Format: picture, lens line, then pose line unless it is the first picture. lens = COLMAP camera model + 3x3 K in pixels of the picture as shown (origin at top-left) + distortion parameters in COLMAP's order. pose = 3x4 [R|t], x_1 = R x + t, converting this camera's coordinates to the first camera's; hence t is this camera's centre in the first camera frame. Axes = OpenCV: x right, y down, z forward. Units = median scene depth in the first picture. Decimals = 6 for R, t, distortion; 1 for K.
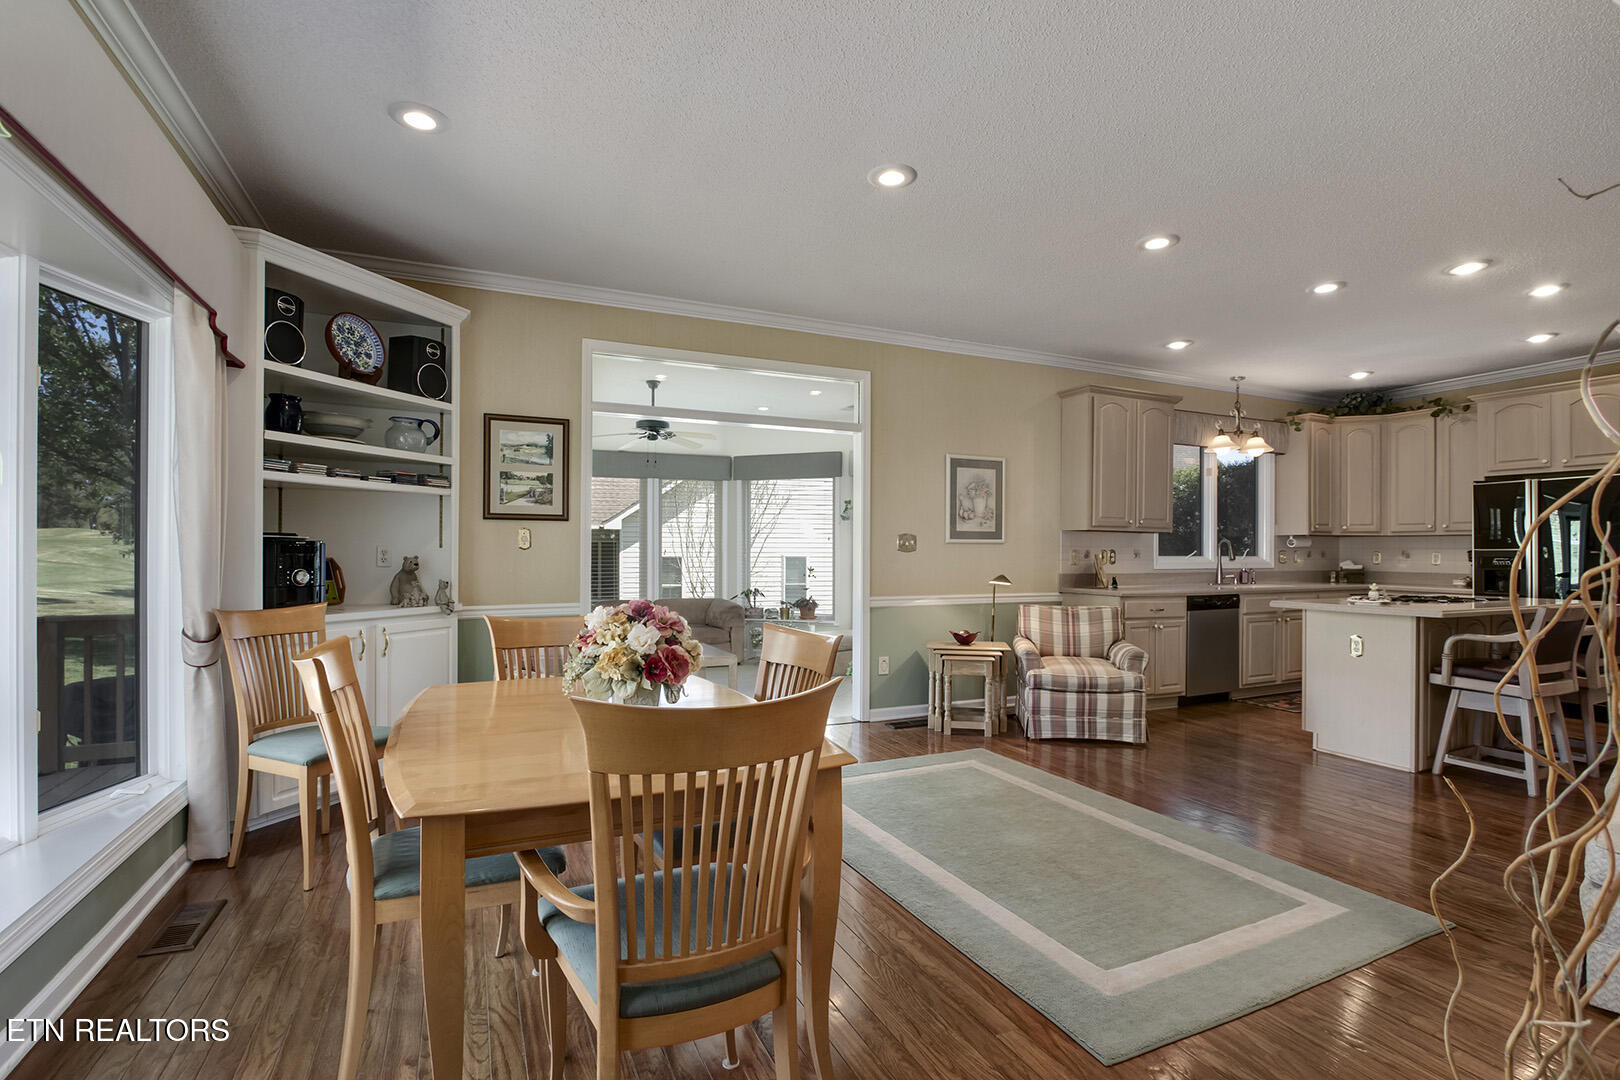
lens RADIAL K [[756.8, 0, 813.8], [0, 756.8, 550.3], [0, 0, 1]] dist [-0.021170, 0.003662]
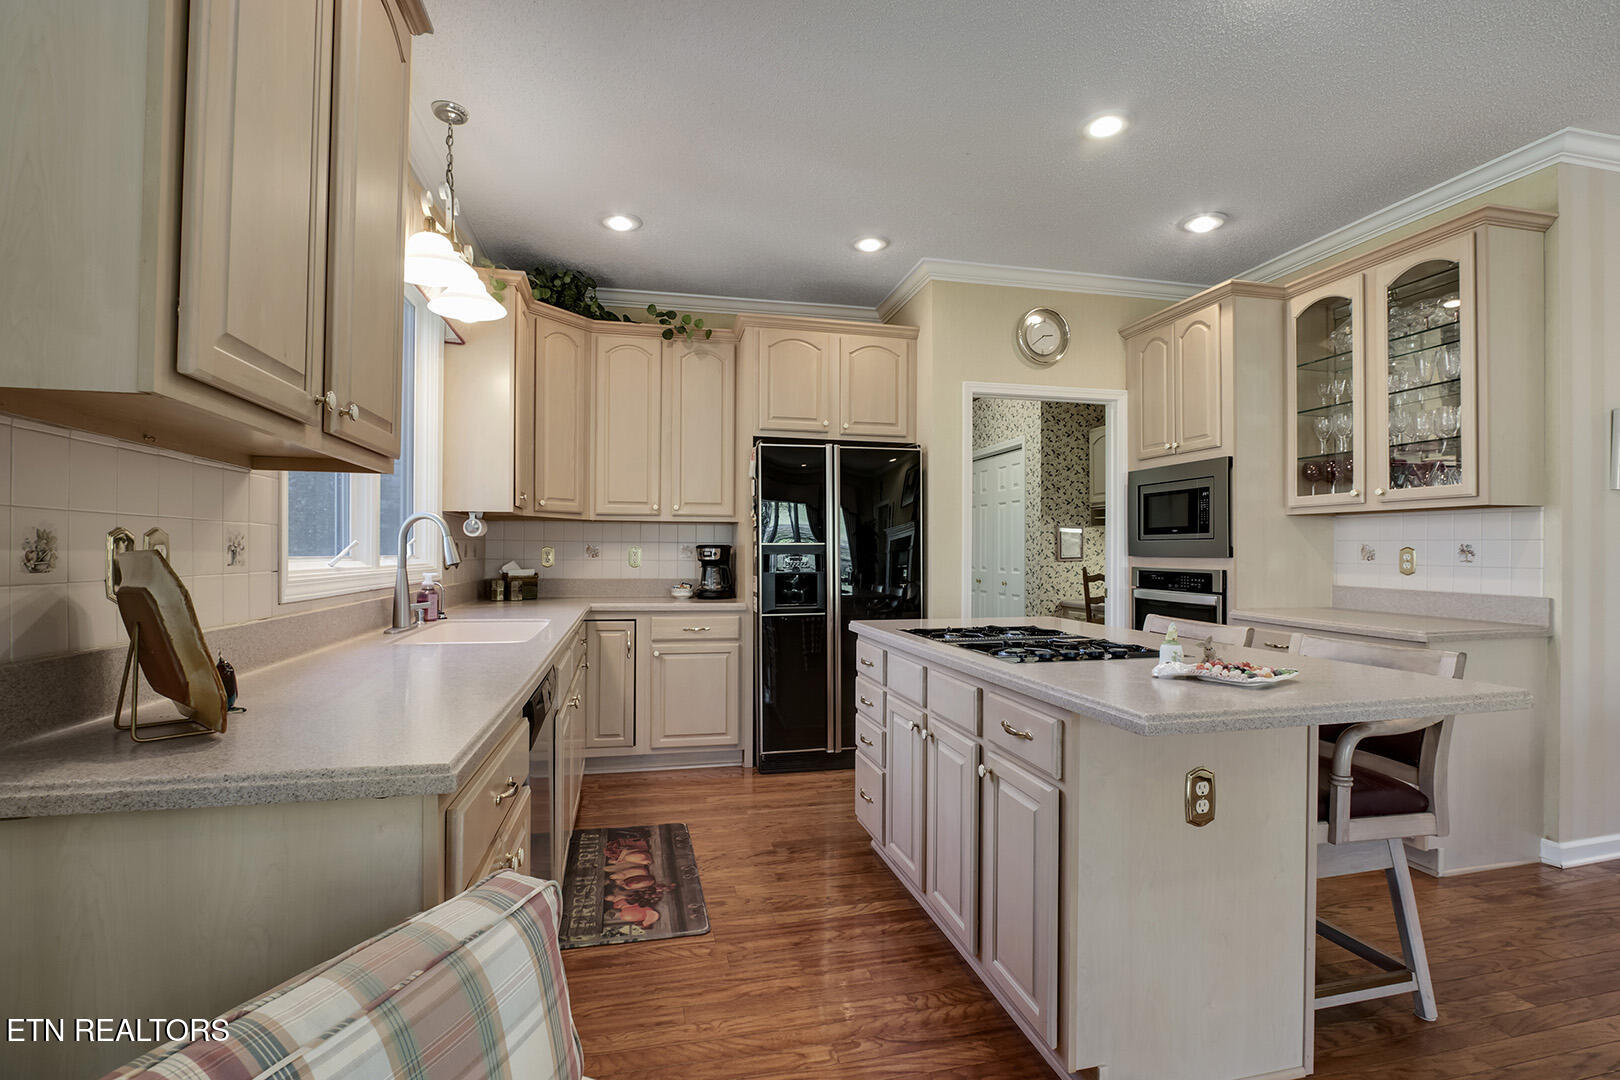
lens RADIAL K [[756.8, 0, 802.3], [0, 756.8, 553.1], [0, 0, 1]] dist [-0.021170, 0.003662]
pose [[0.216443, -0.003091, 0.976290, 0.260267], [-0.002608, 0.999990, 0.003745, 0.005774], [-0.976292, -0.003356, 0.216433, 0.893878]]
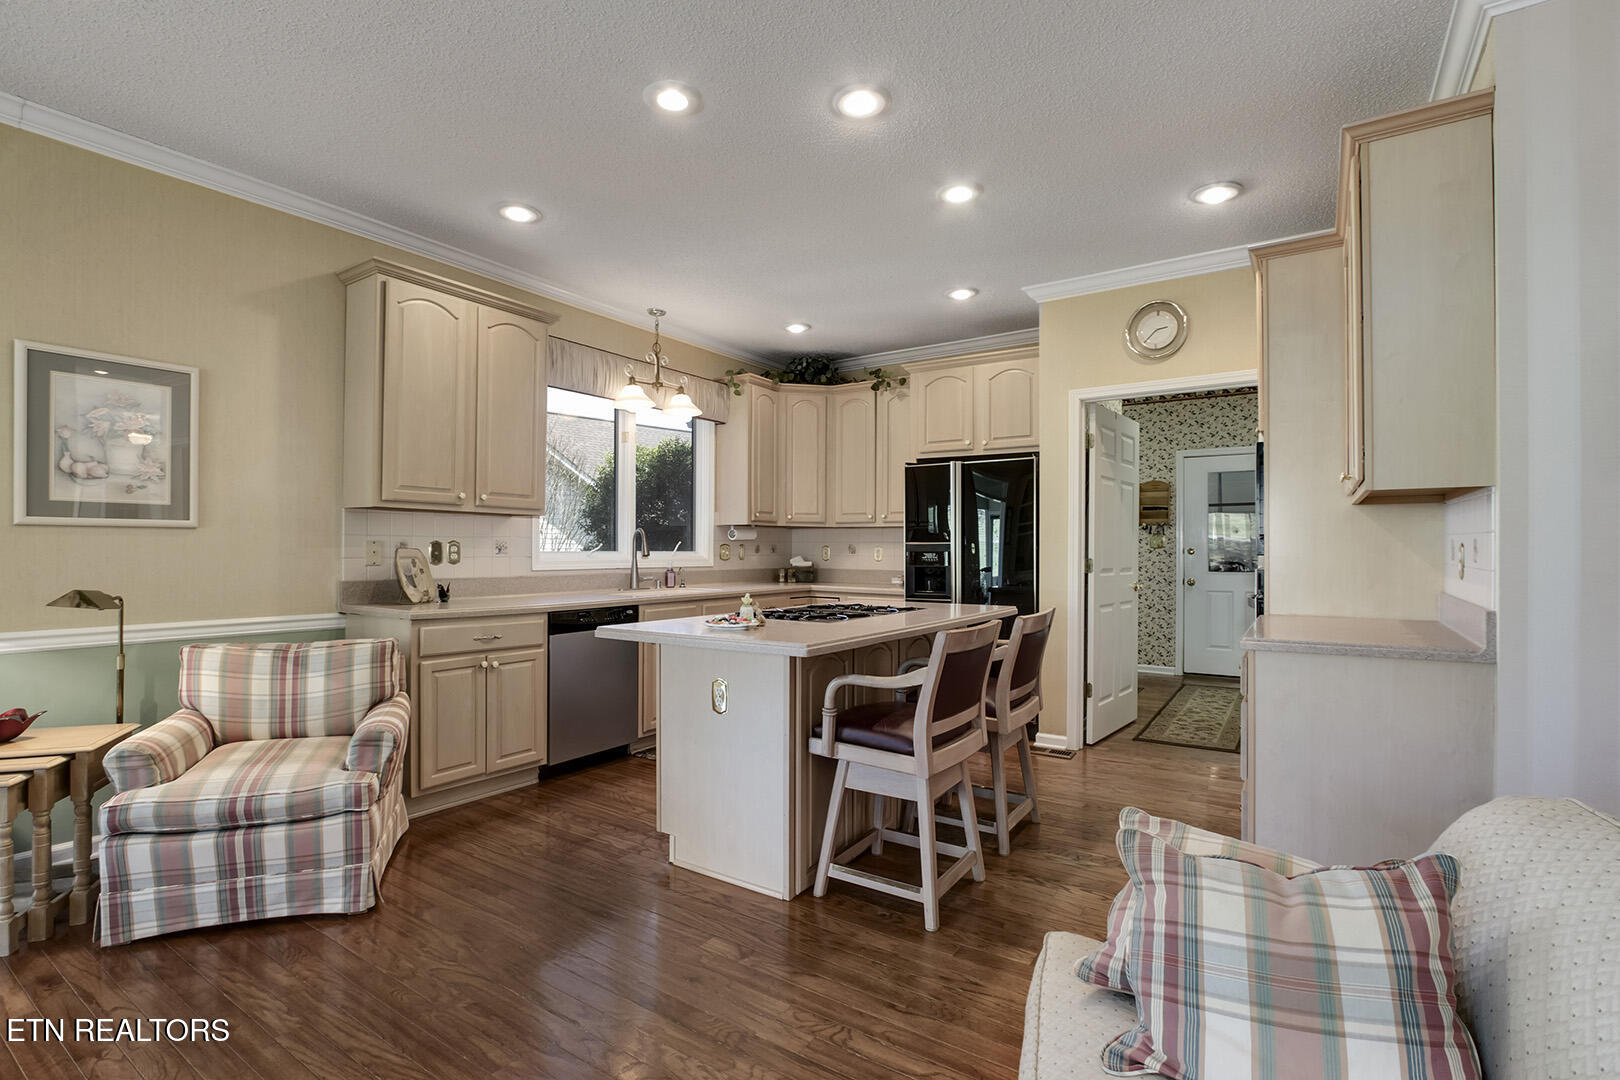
lens RADIAL K [[756.8, 0, 802.8], [0, 756.8, 545.6], [0, 0, 1]] dist [-0.021170, 0.003662]
pose [[0.859397, 0.002918, 0.511300, 0.377198], [-0.002477, 0.999996, -0.001543, 0.003799], [-0.511303, 0.000059, 0.859401, 0.348832]]
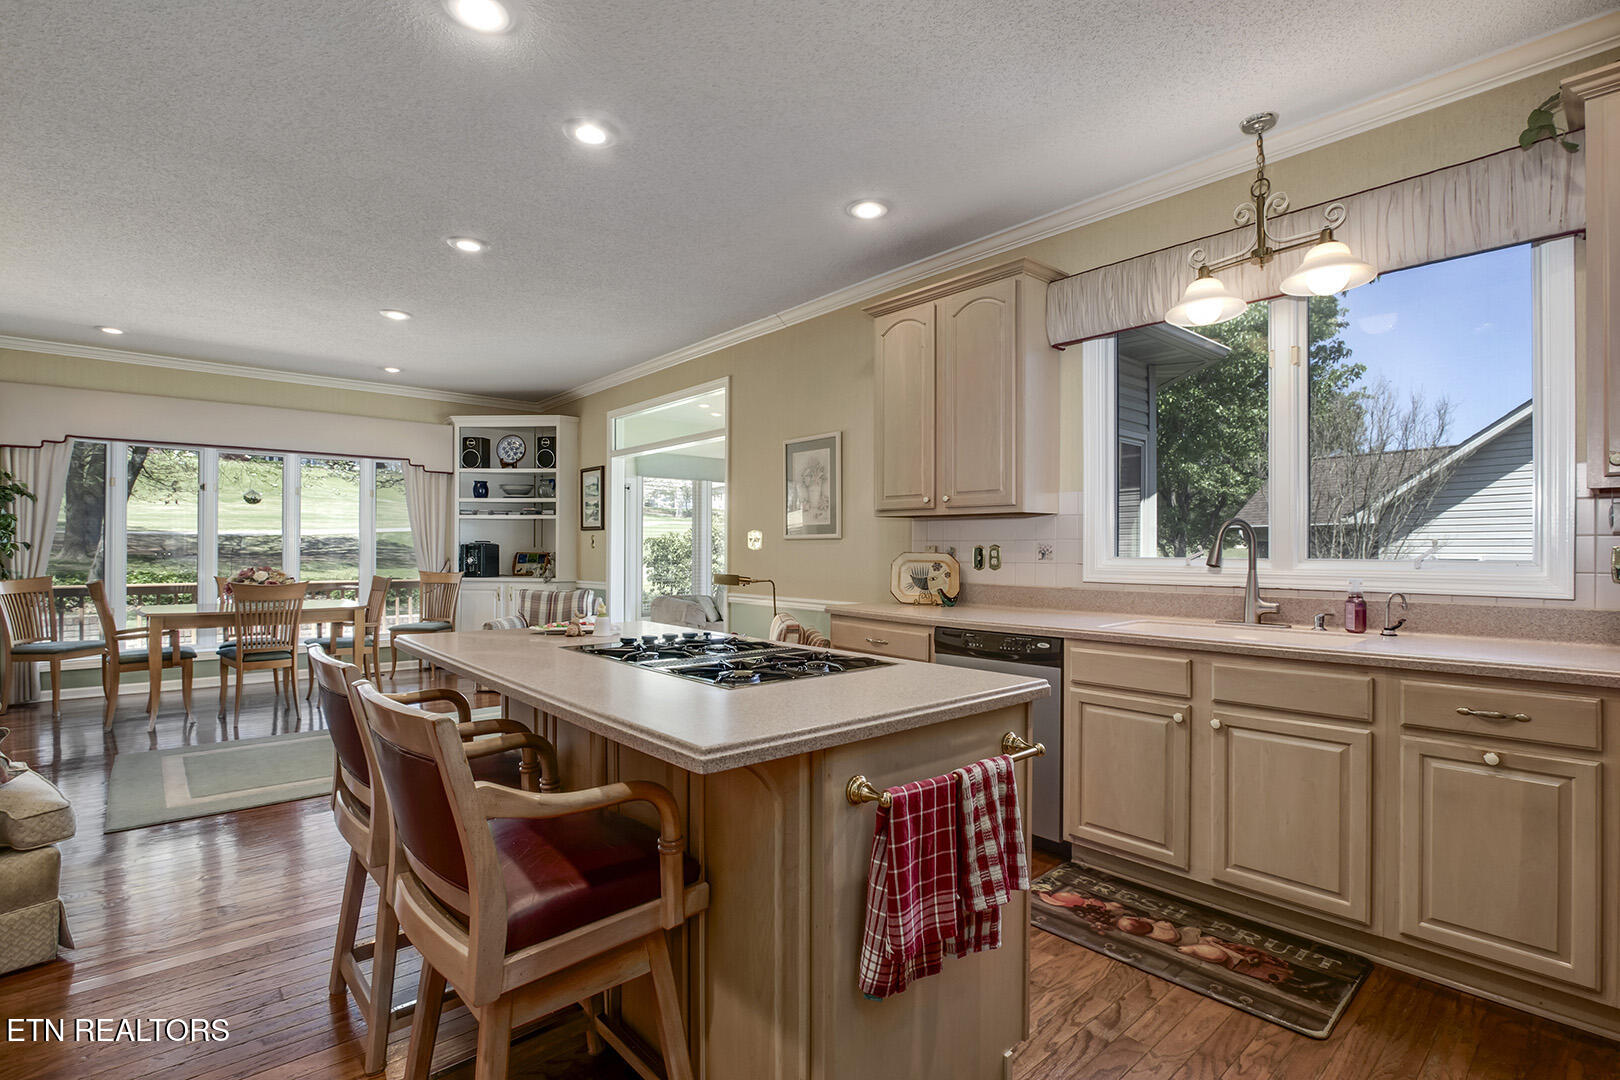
lens RADIAL K [[756.8, 0, 810.8], [0, 756.8, 547.0], [0, 0, 1]] dist [-0.021170, 0.003662]
pose [[0.282804, -0.005596, -0.959161, 1.085613], [-0.001138, 0.999980, -0.006170, 0.005229], [0.959177, 0.002836, 0.282792, 0.799233]]
